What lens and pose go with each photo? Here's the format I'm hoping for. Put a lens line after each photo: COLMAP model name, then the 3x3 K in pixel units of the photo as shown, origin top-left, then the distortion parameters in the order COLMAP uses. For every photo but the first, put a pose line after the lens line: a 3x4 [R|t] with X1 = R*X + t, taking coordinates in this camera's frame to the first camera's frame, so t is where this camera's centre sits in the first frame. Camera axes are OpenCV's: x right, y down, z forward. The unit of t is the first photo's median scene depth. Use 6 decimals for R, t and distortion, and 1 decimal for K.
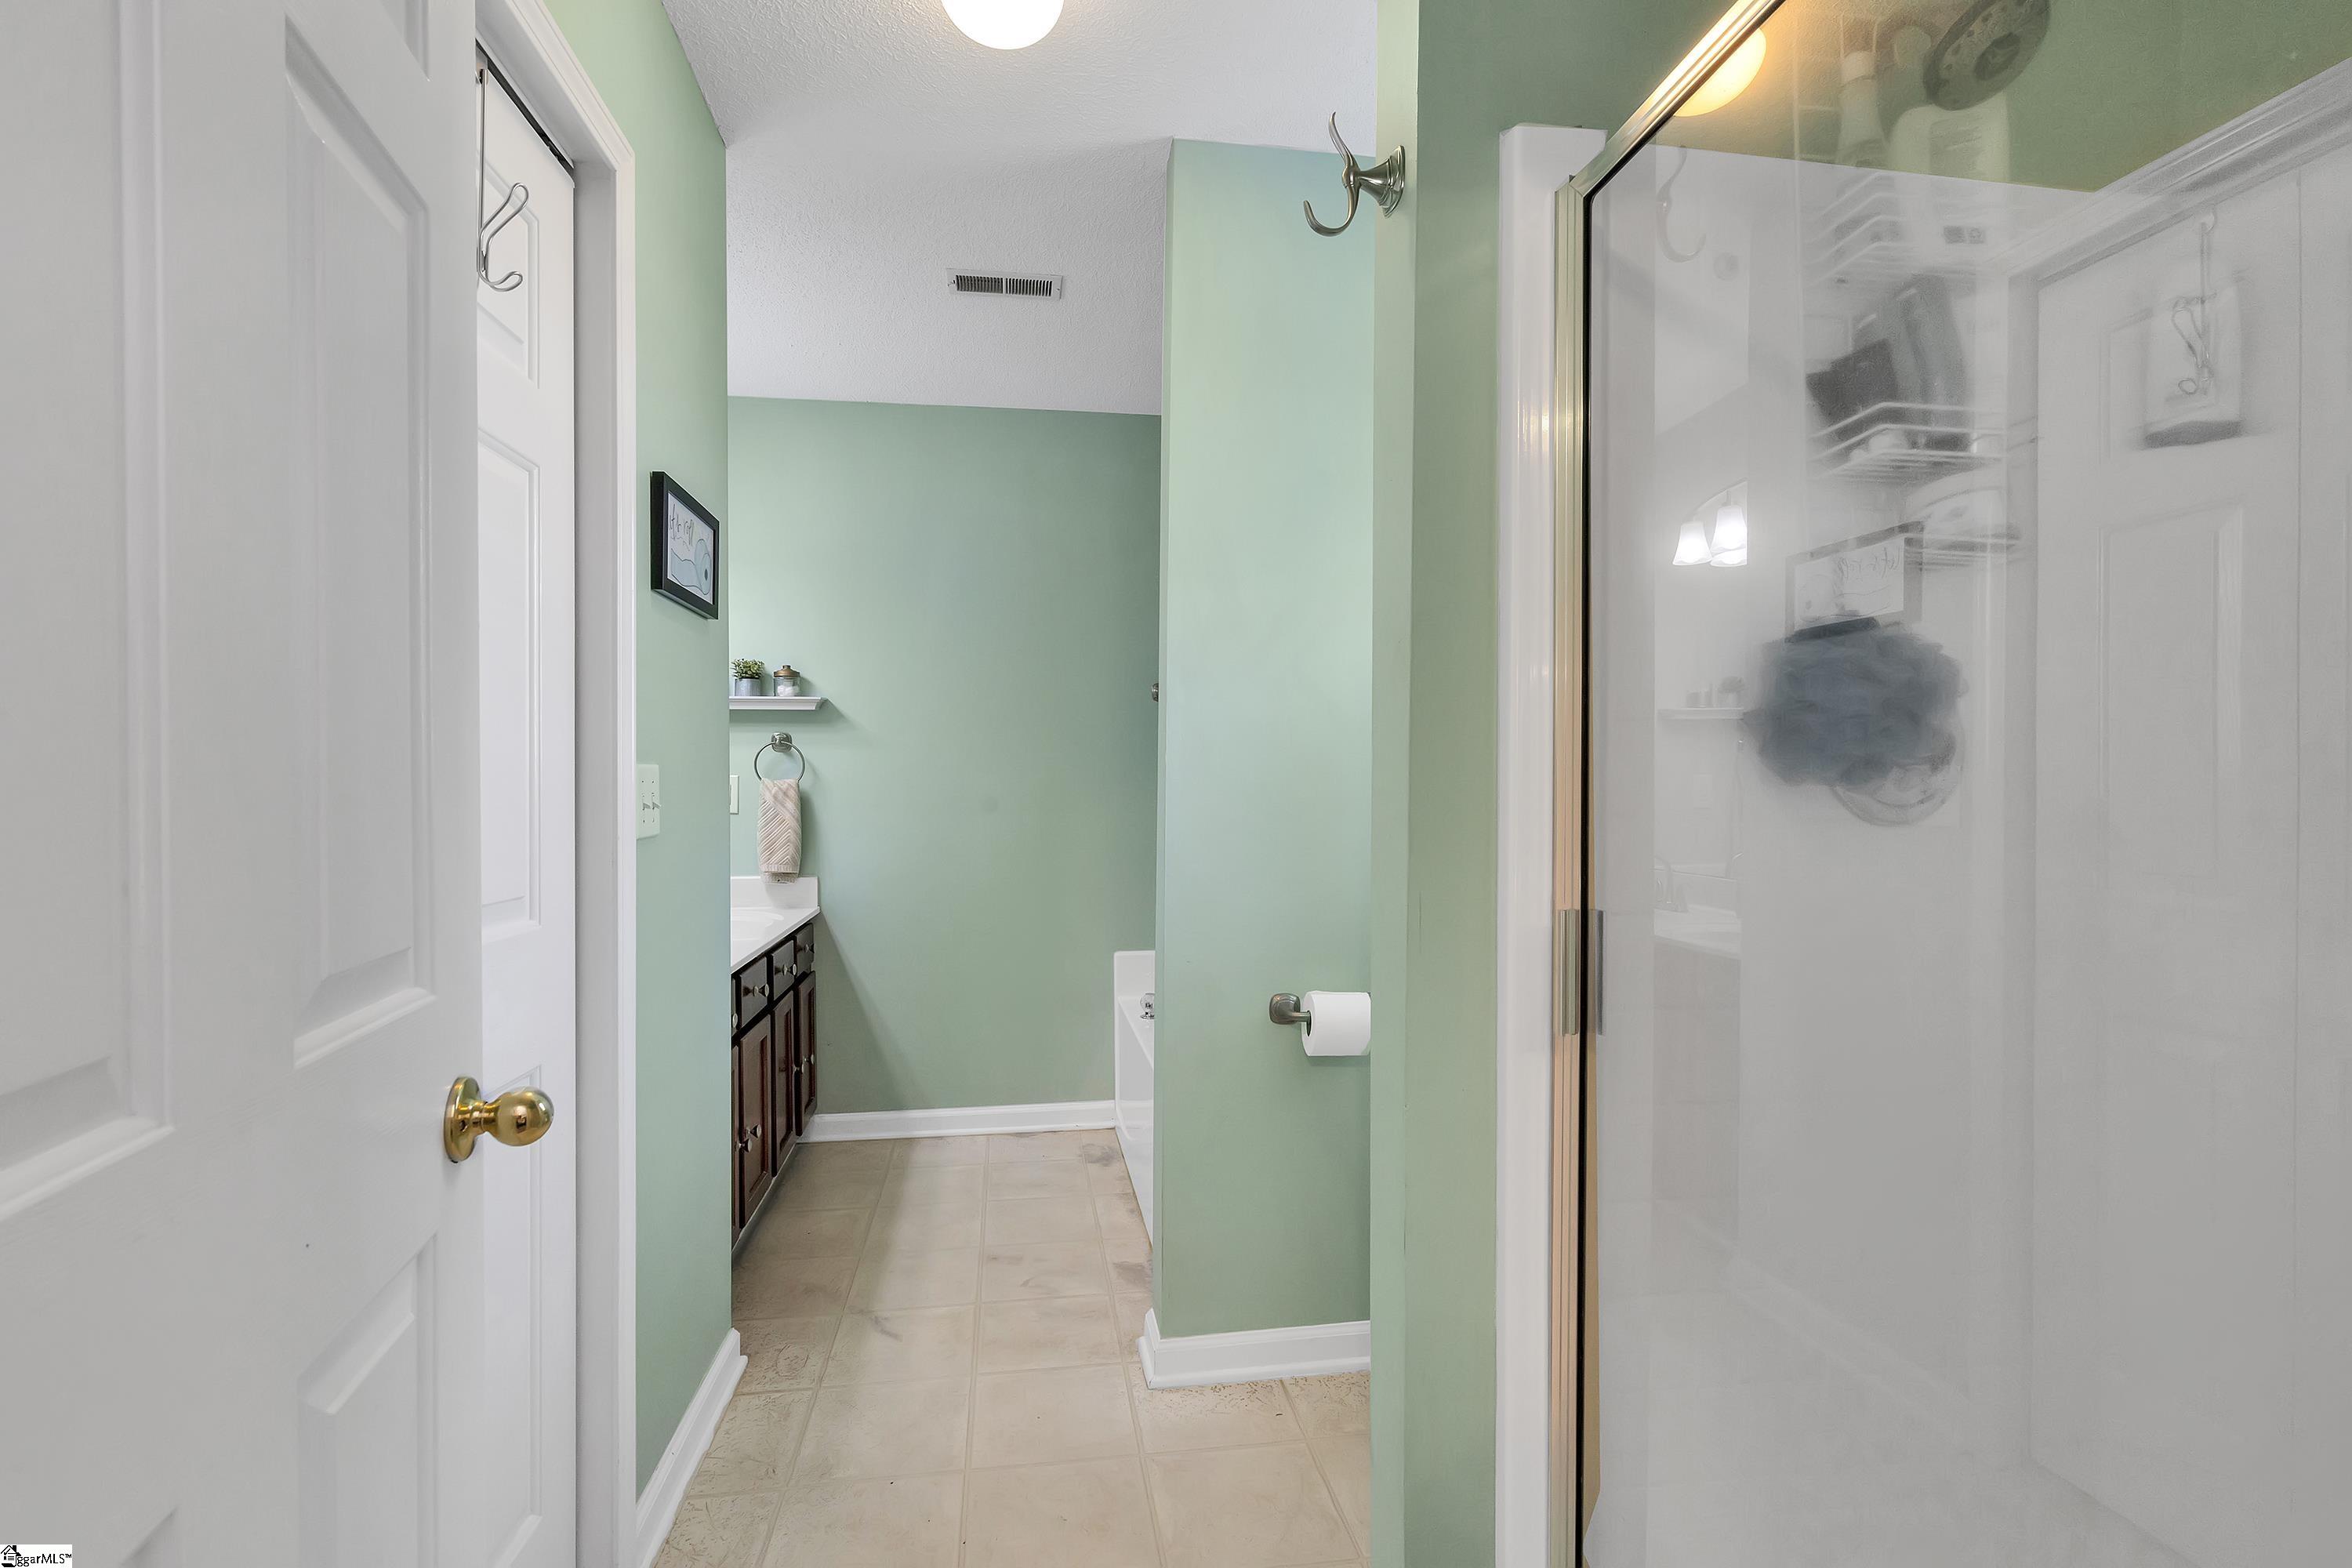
lens RADIAL K [[1050.5, 0, 1168.6], [0, 1050.5, 788.4], [0, 0, 1]] dist [-0.003324, 0.000982]
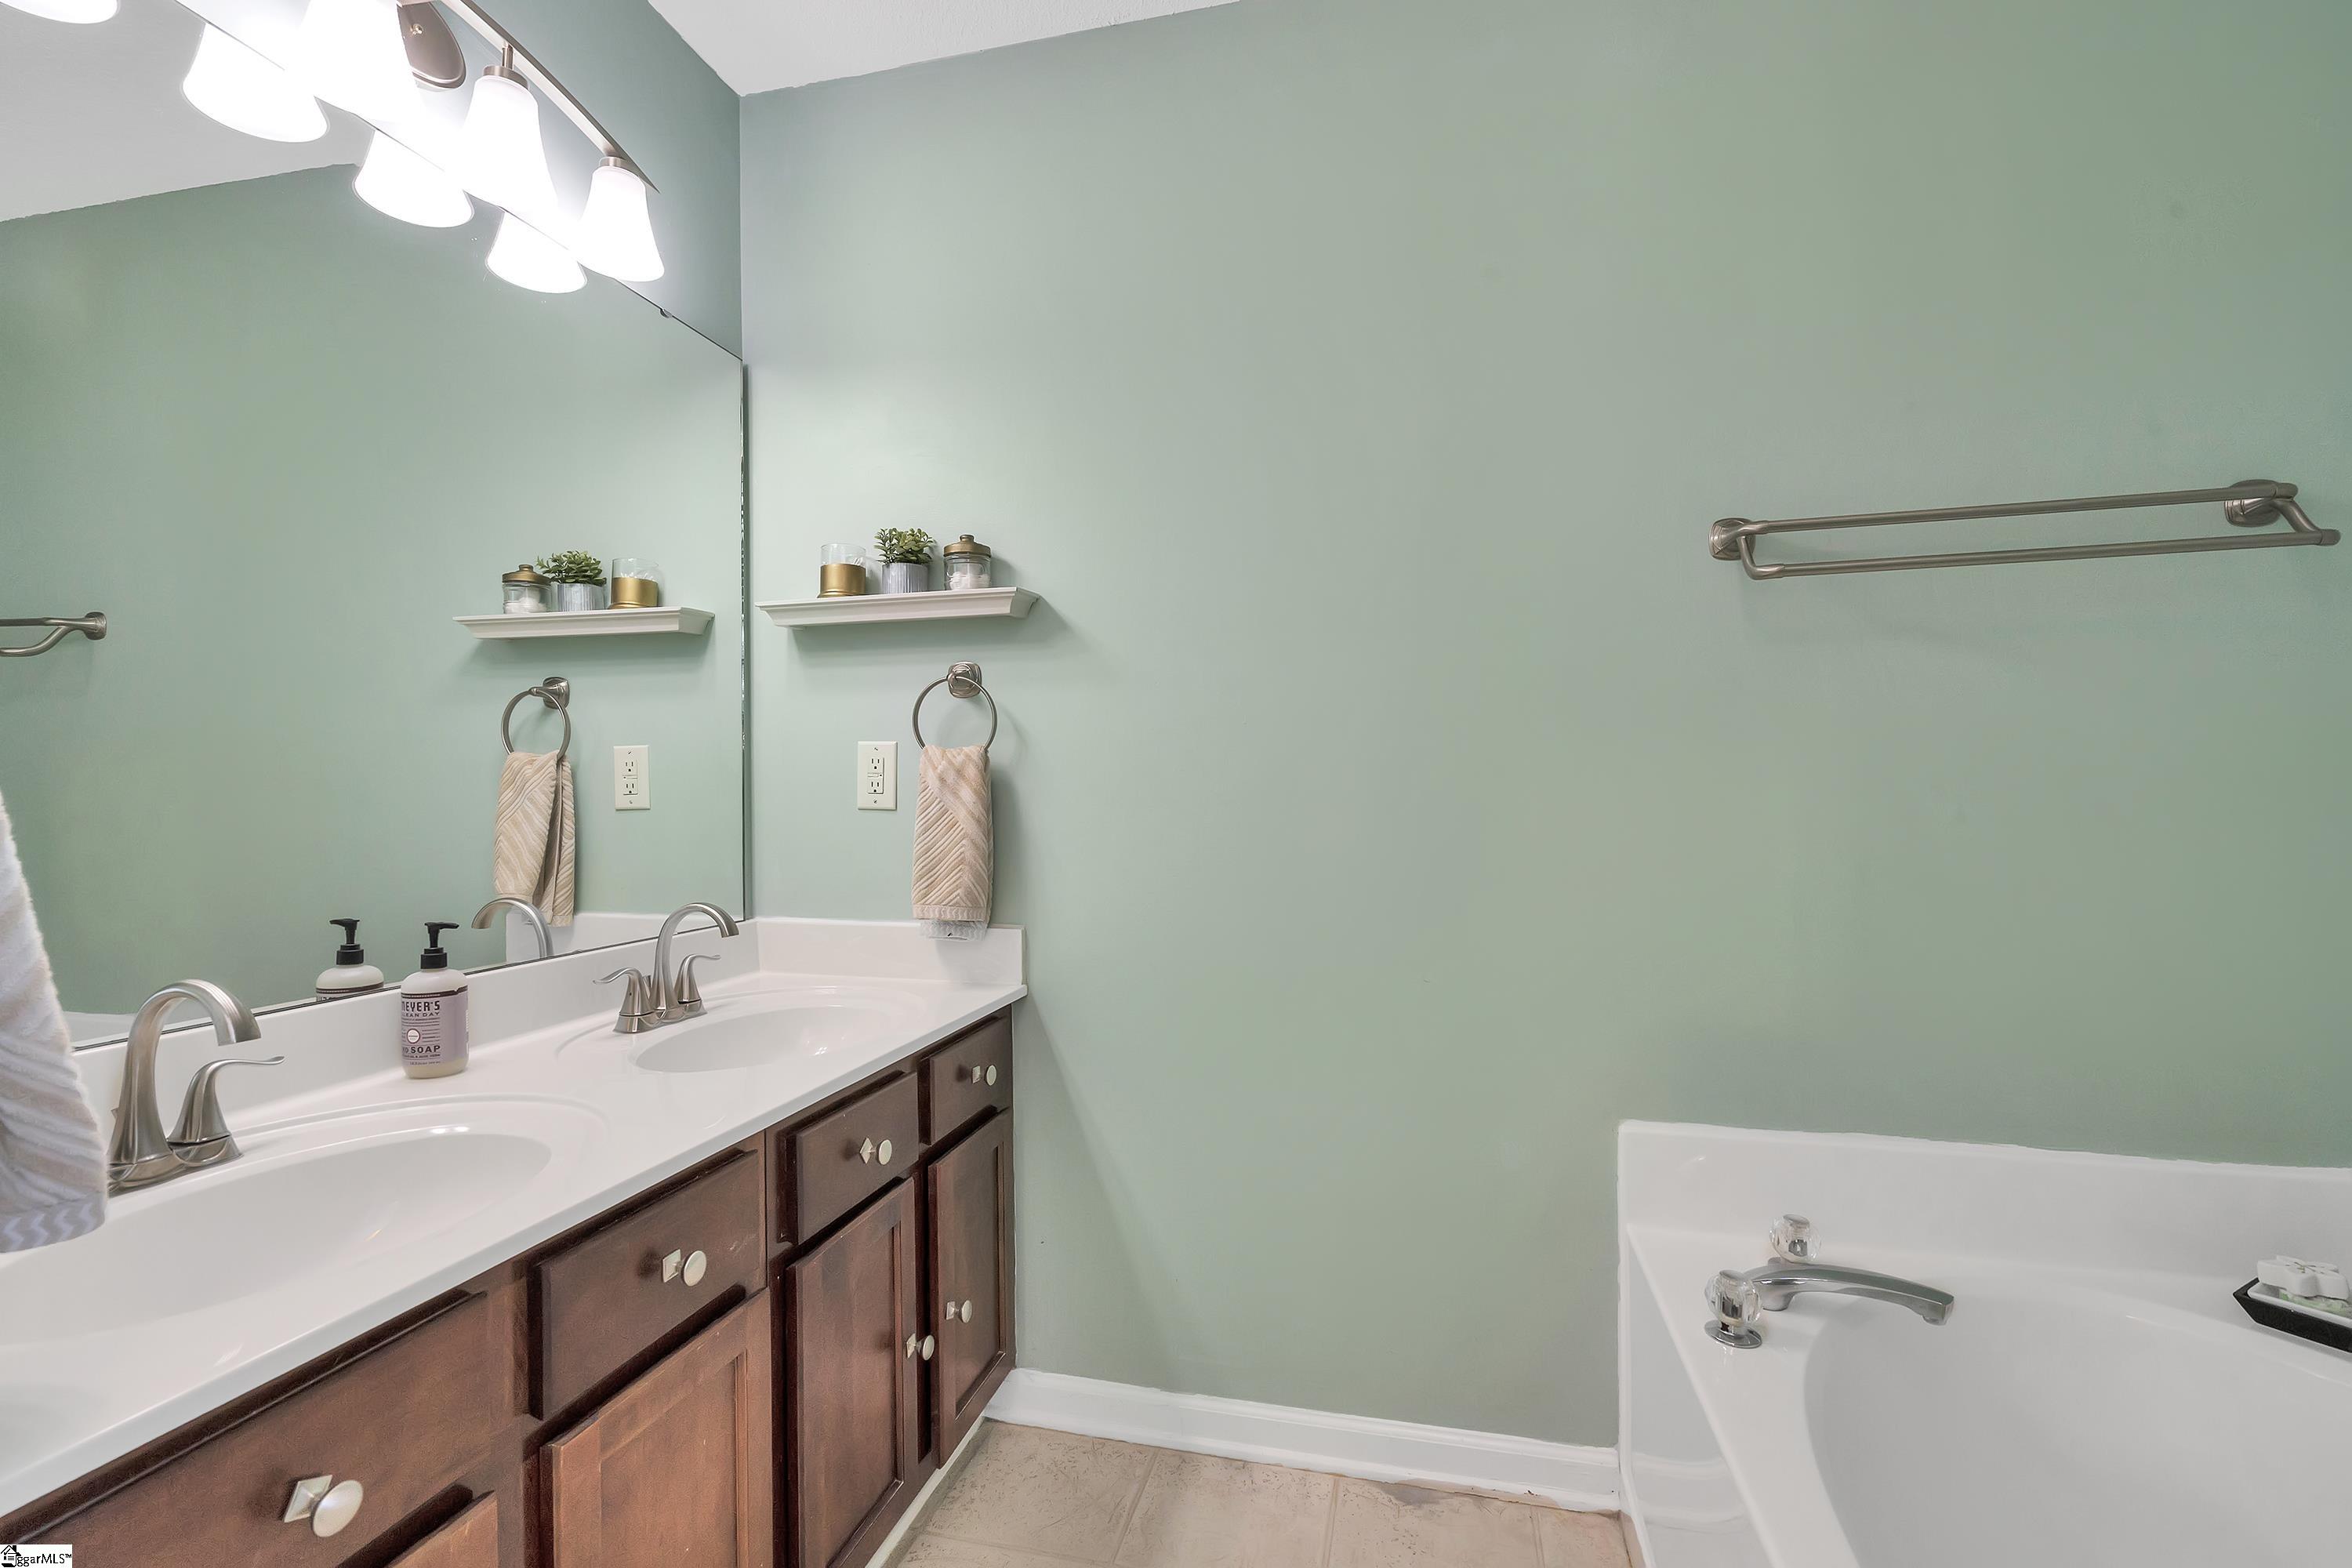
lens RADIAL K [[1050.5, 0, 1161.6], [0, 1050.5, 790.1], [0, 0, 1]] dist [-0.003324, 0.000982]
pose [[0.919078, 0.003675, -0.394059, -0.059573], [-0.004061, 0.999992, -0.000144, 0.013634], [0.394055, 0.001733, 0.919085, 0.546225]]
